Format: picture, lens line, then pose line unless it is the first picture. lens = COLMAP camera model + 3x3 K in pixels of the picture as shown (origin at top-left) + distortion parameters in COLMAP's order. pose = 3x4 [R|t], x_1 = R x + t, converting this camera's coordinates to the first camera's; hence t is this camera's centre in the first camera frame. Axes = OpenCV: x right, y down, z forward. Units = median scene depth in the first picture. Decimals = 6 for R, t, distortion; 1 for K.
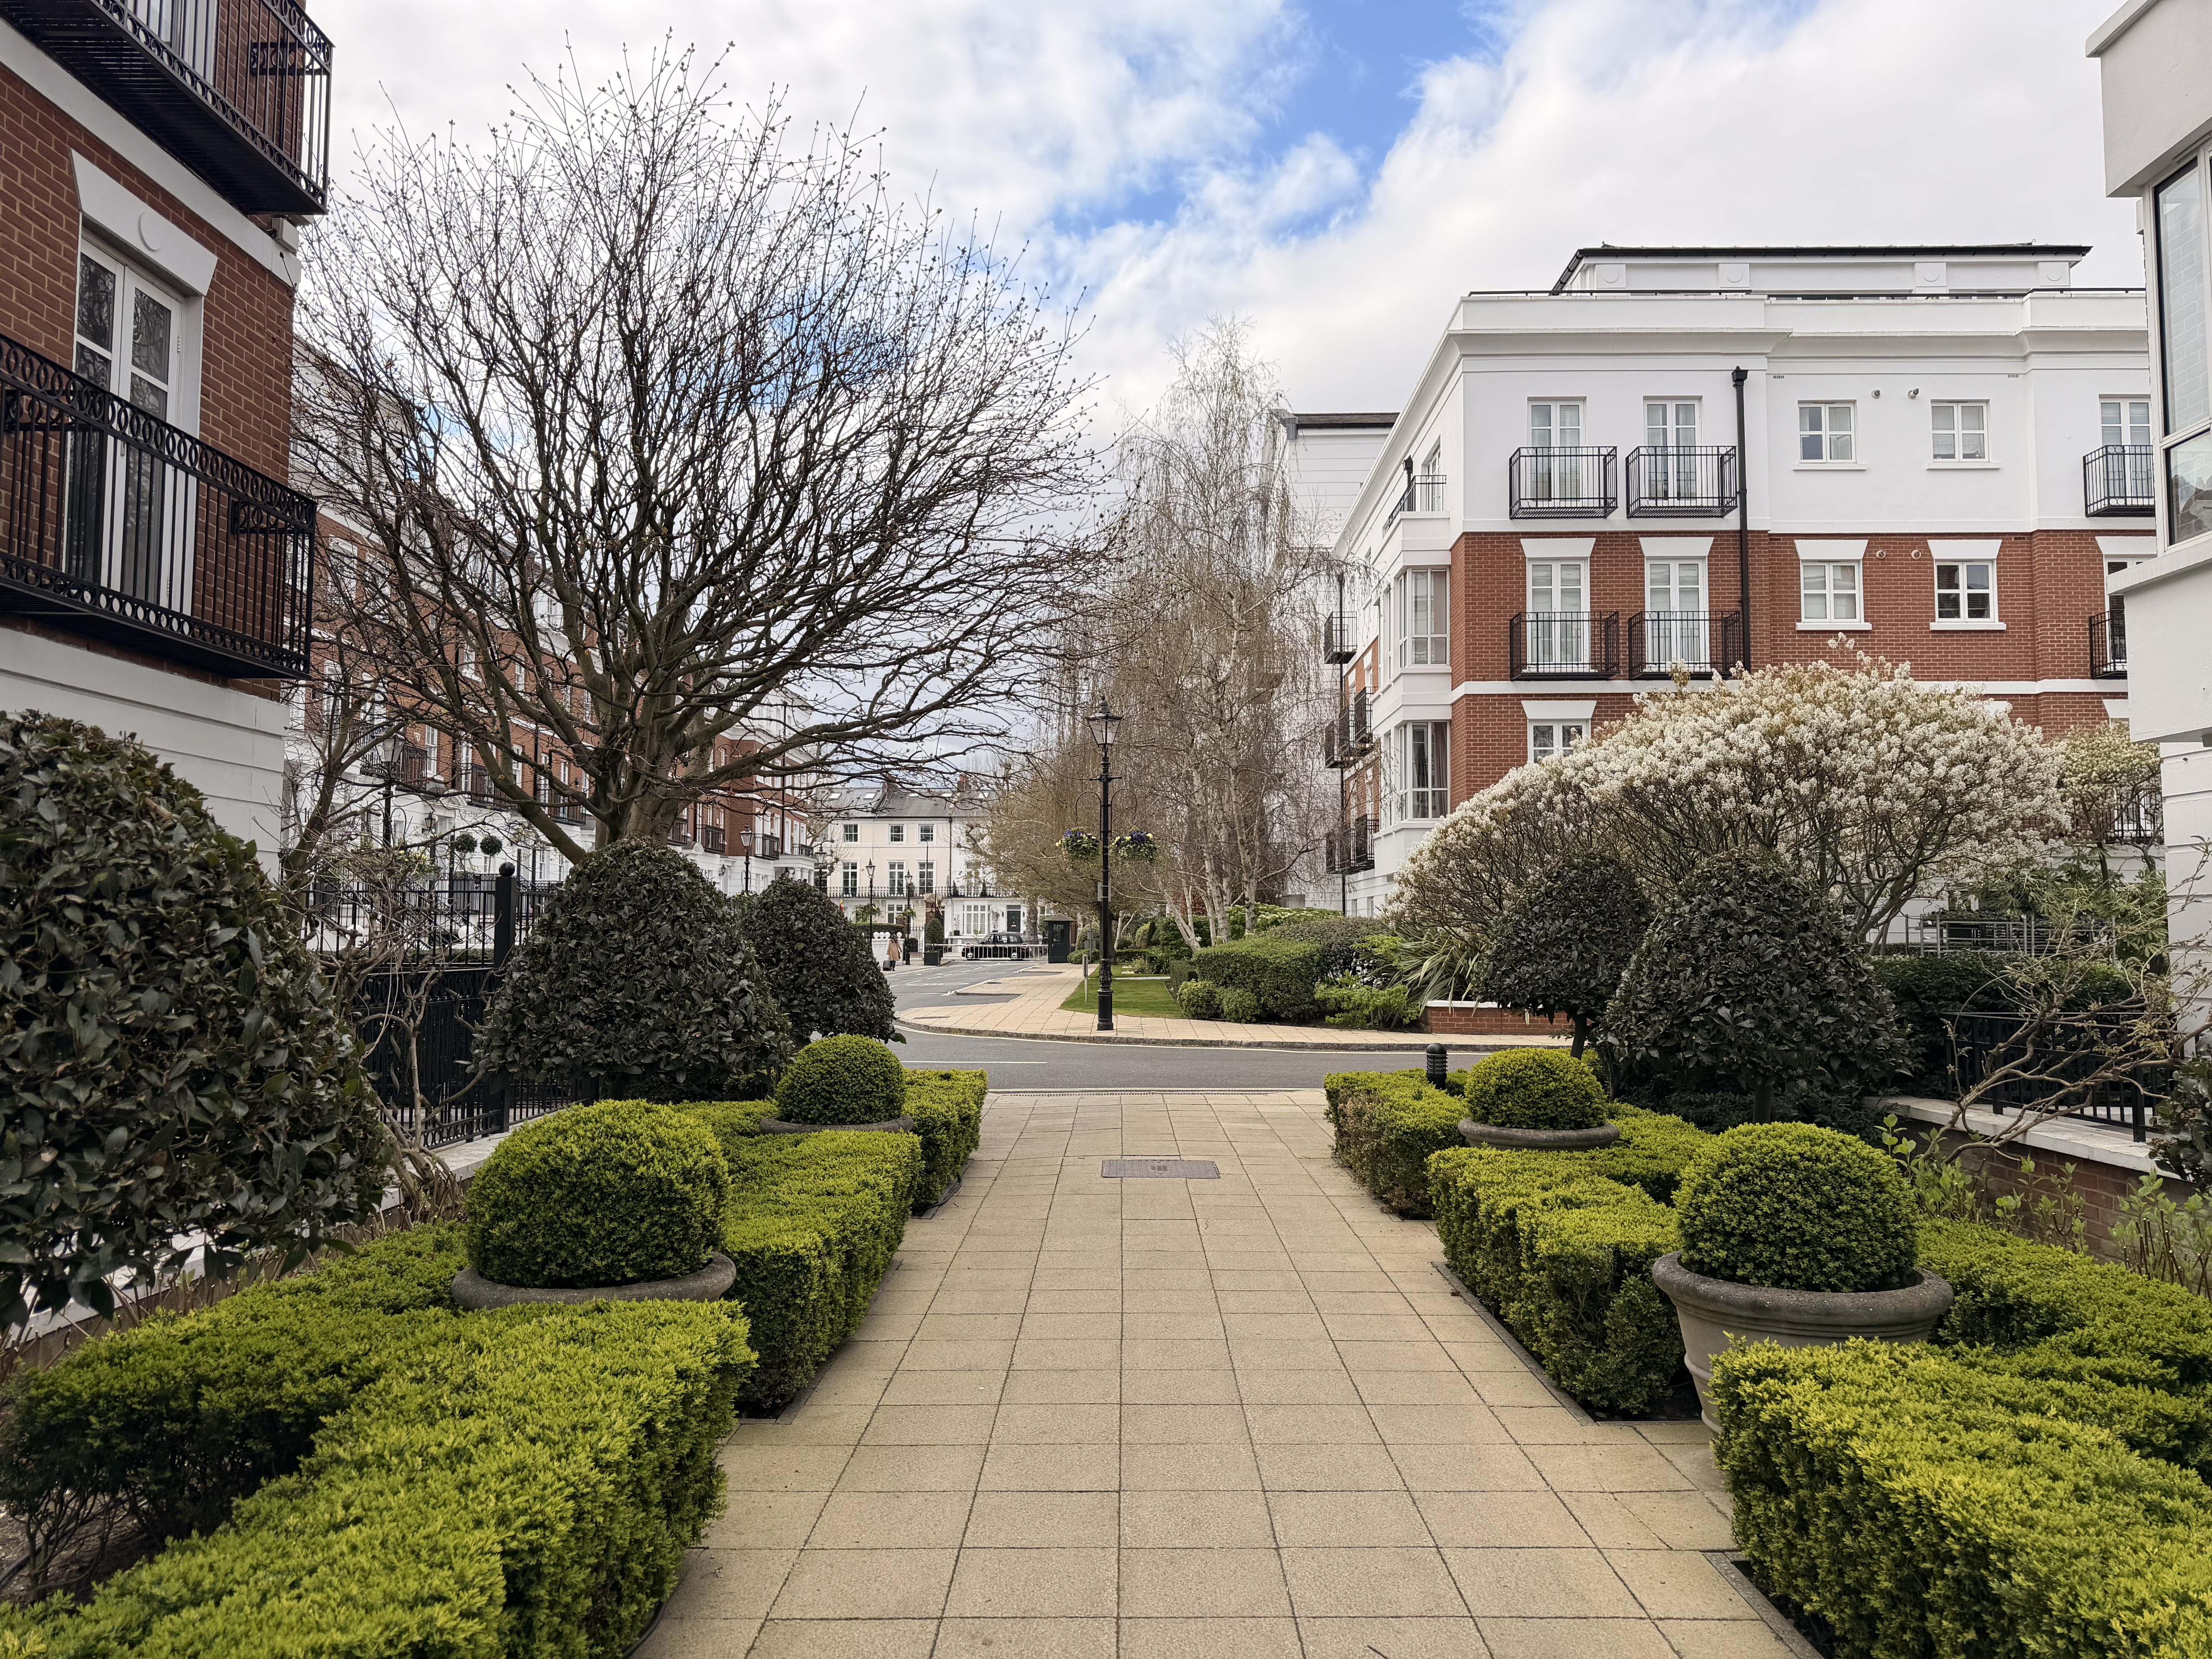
lens RADIAL K [[1544.3, 0, 1106.0], [0, 1544.3, 828.0], [0, 0, 1]] dist [-0.100052, -0.012227]
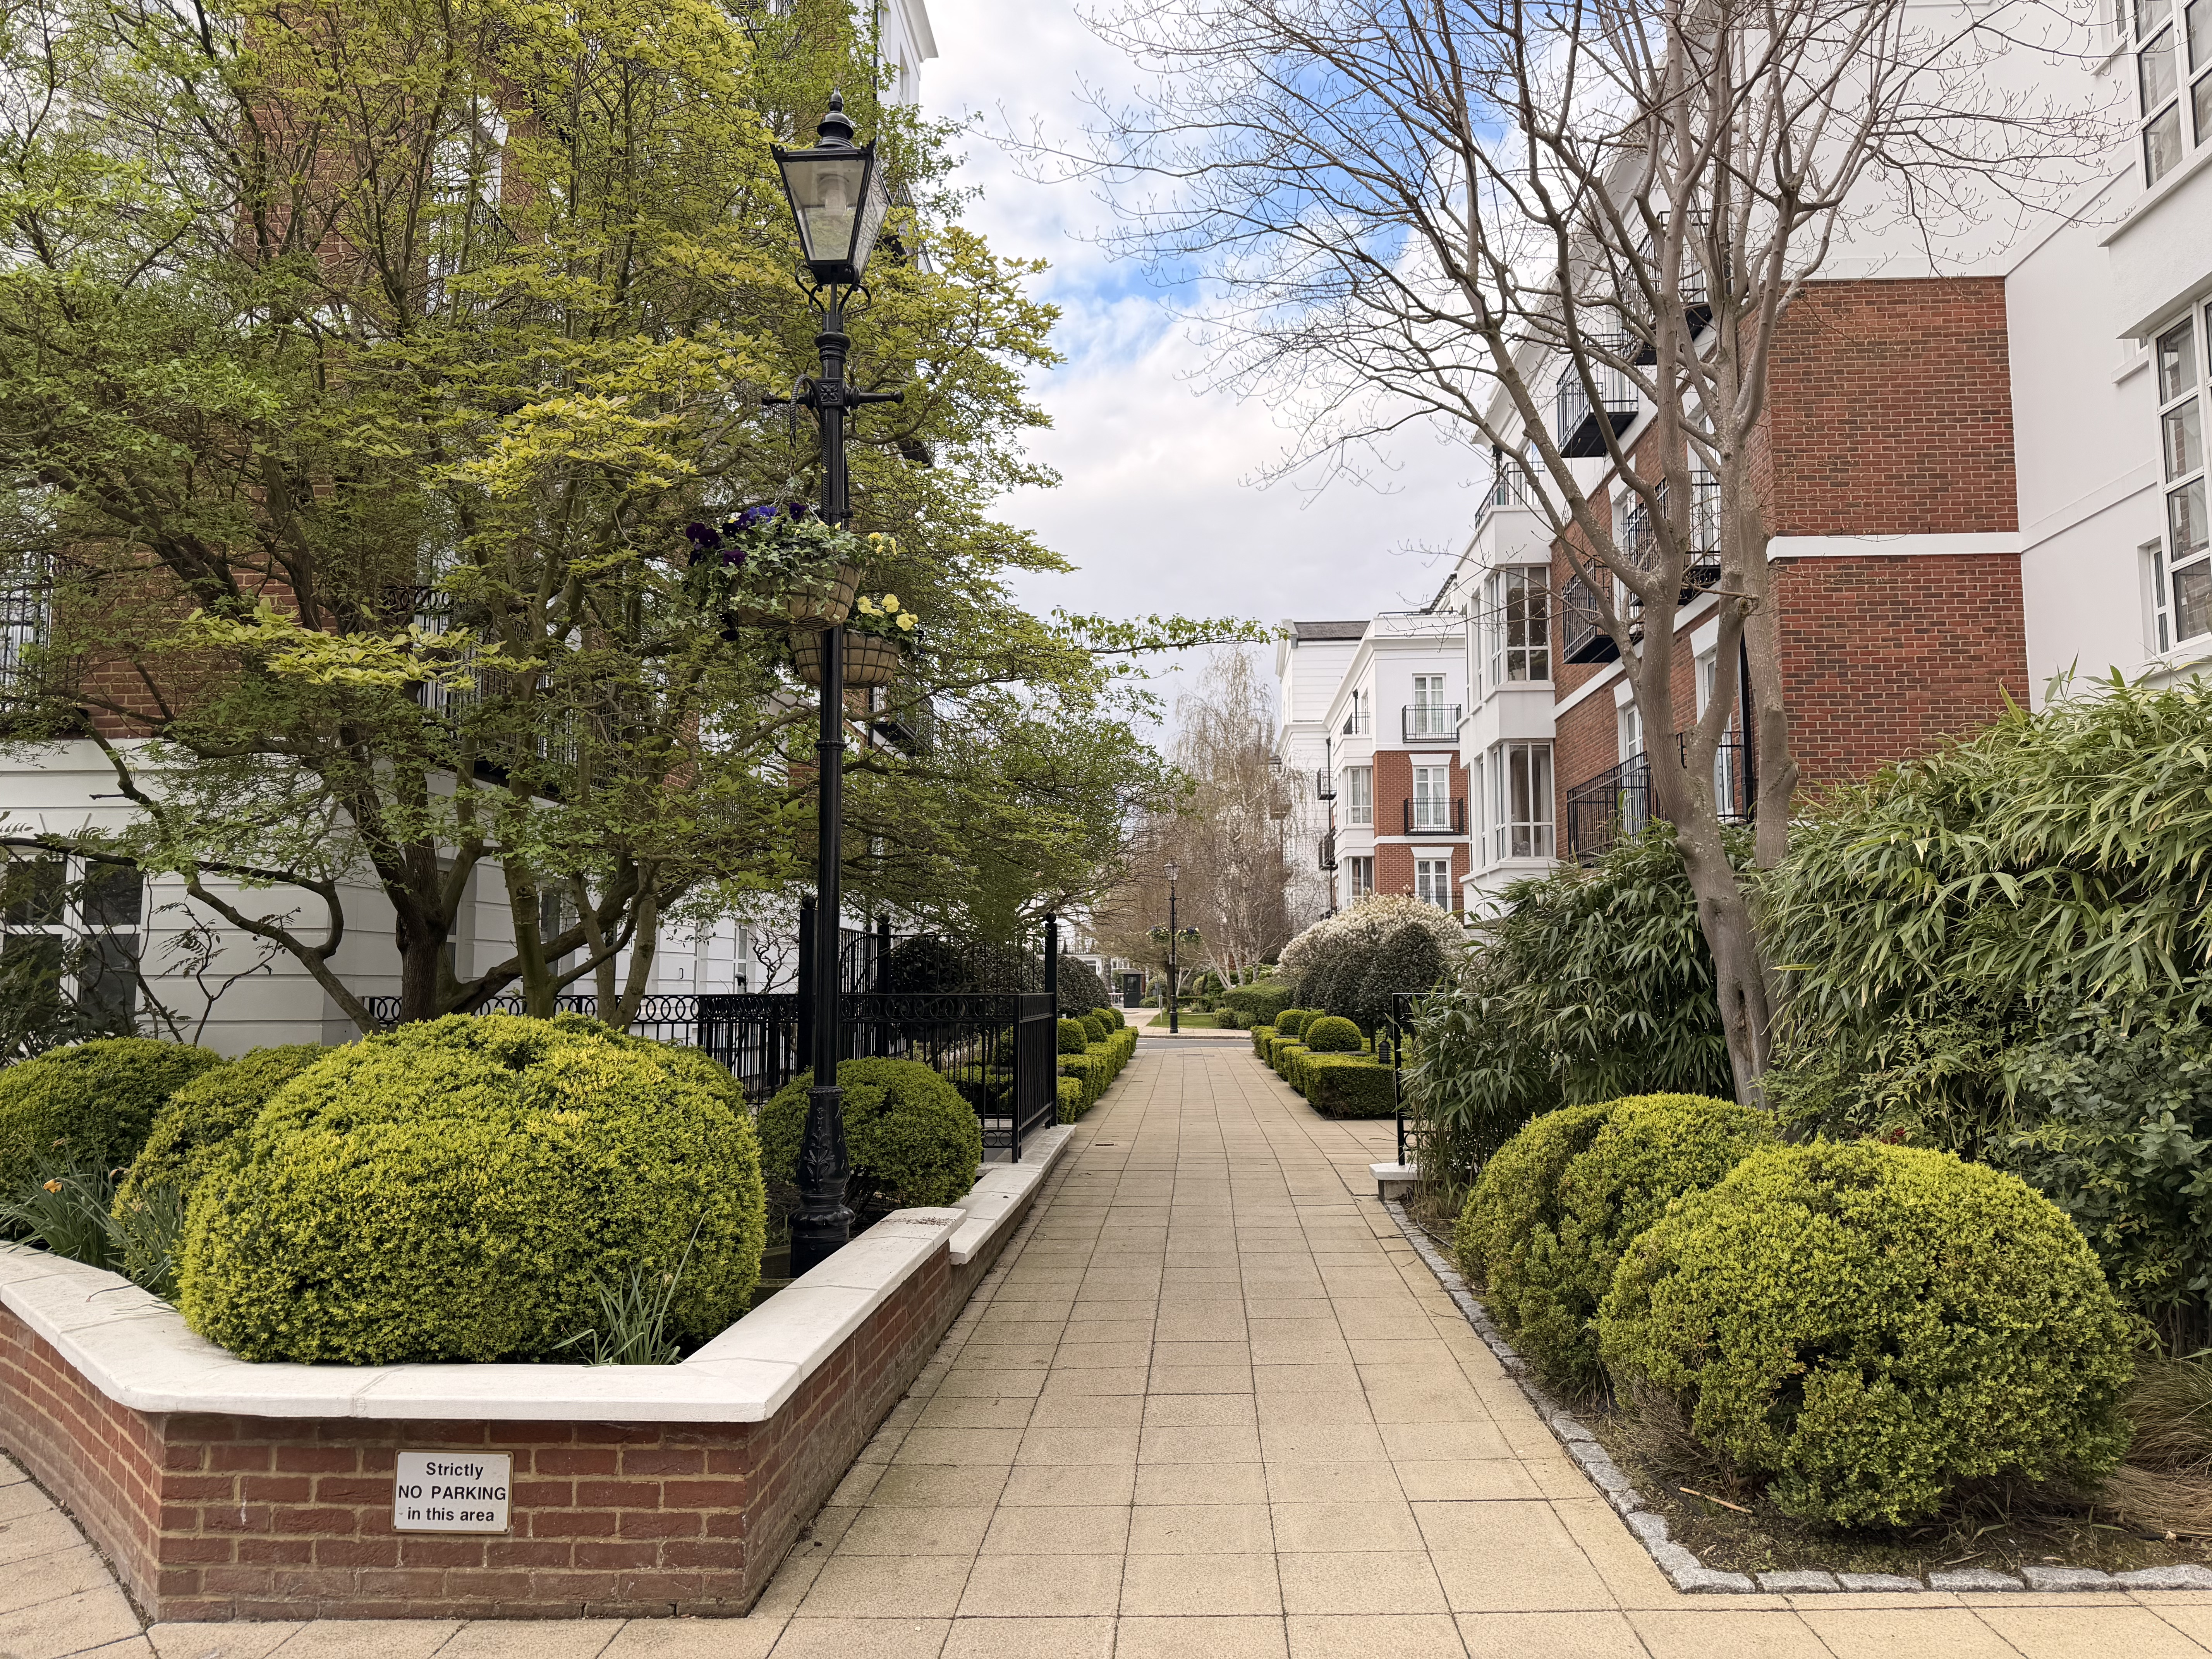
lens RADIAL K [[1544.3, 0, 1112.7], [0, 1544.3, 832.9], [0, 0, 1]] dist [-0.100052, -0.012227]
pose [[0.999406, -0.007195, -0.033702, -0.008592], [0.006170, 0.999518, -0.030419, -0.048280], [0.033904, 0.030193, 0.998969, -0.756361]]
